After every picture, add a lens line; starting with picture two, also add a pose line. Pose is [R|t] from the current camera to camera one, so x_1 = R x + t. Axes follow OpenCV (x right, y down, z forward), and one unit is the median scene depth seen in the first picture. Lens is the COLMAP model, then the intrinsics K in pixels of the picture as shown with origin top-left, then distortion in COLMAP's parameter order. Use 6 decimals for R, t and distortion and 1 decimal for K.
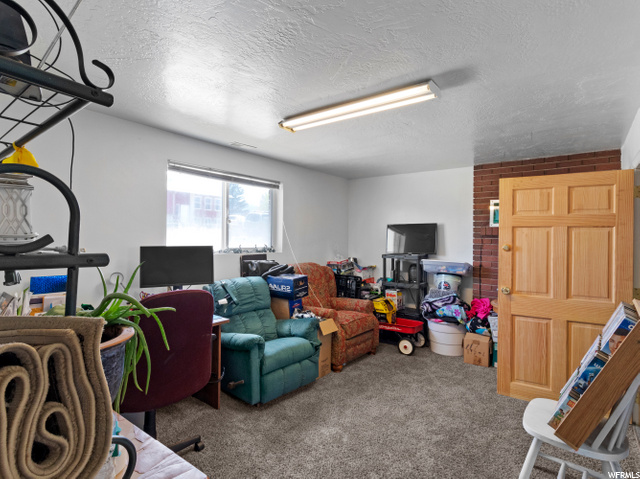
lens RADIAL K [[341.7, 0, 320.3], [0, 341.7, 235.8], [0, 0, 1]] dist [0.000842, 0.000463]
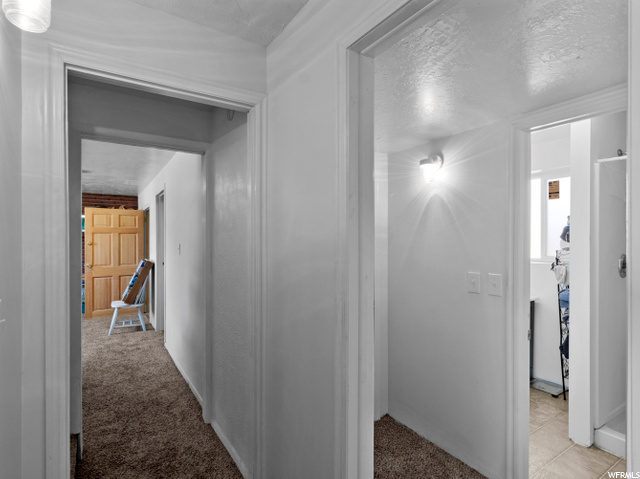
lens RADIAL K [[341.7, 0, 321.2], [0, 341.7, 239.0], [0, 0, 1]] dist [0.000842, 0.000463]
pose [[0.330944, -0.006631, 0.943627, -0.887178], [-0.002675, 0.999965, 0.007965, -0.010703], [-0.943647, -0.005160, 0.330914, -0.920392]]
